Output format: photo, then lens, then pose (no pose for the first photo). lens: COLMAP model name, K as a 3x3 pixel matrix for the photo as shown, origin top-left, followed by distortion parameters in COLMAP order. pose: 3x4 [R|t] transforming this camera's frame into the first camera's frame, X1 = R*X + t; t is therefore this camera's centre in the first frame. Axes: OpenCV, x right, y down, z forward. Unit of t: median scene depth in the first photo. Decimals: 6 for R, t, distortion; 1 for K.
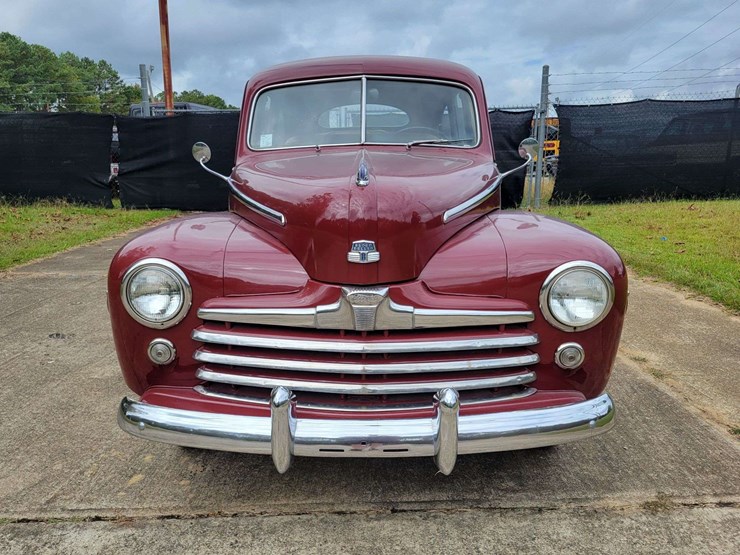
lens RADIAL K [[616.3, 0, 347.2], [0, 616.3, 304.2], [0, 0, 1]] dist [0.018361, 0.009735]
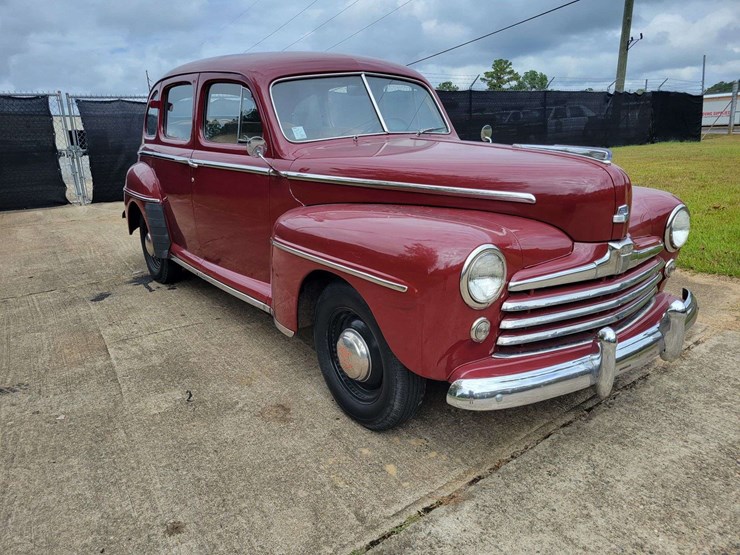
lens RADIAL K [[557.5, 0, 367.1], [0, 557.5, 276.5], [0, 0, 1]] dist [0.020041, -0.014553]
pose [[0.792637, -0.178749, 0.582902, -0.941476], [0.175313, 0.982502, 0.062895, -0.103120], [-0.583945, 0.052337, 0.810105, 0.293961]]
